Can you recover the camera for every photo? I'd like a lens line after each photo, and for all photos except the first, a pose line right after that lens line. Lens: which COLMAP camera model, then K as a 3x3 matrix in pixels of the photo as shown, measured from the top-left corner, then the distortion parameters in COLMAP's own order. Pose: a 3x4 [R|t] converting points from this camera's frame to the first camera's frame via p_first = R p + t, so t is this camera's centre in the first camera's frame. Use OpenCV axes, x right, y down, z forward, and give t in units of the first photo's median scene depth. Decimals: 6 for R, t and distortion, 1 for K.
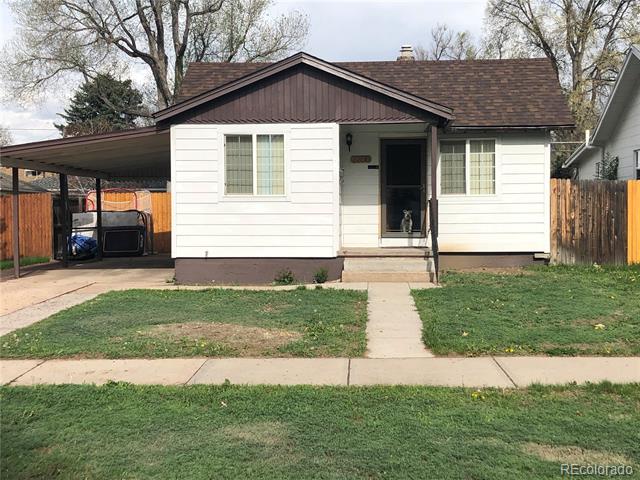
lens RADIAL K [[859.0, 0, 320.0], [0, 859.0, 238.5], [0, 0, 1]] dist [0.118303, 0.000000]
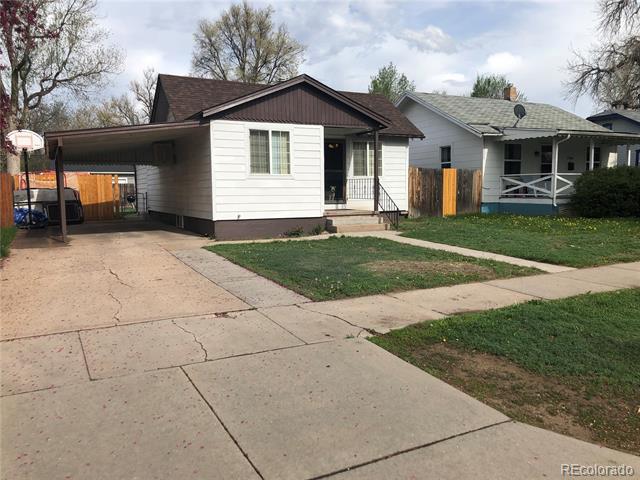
lens RADIAL K [[522.8, 0, 320.3], [0, 522.8, 239.8], [0, 0, 1]] dist [0.078979, 0.002588]
pose [[0.859858, -0.052803, 0.507795, -0.446721], [0.024942, 0.997794, 0.061519, 0.005809], [-0.509923, -0.040232, 0.859279, 0.216614]]
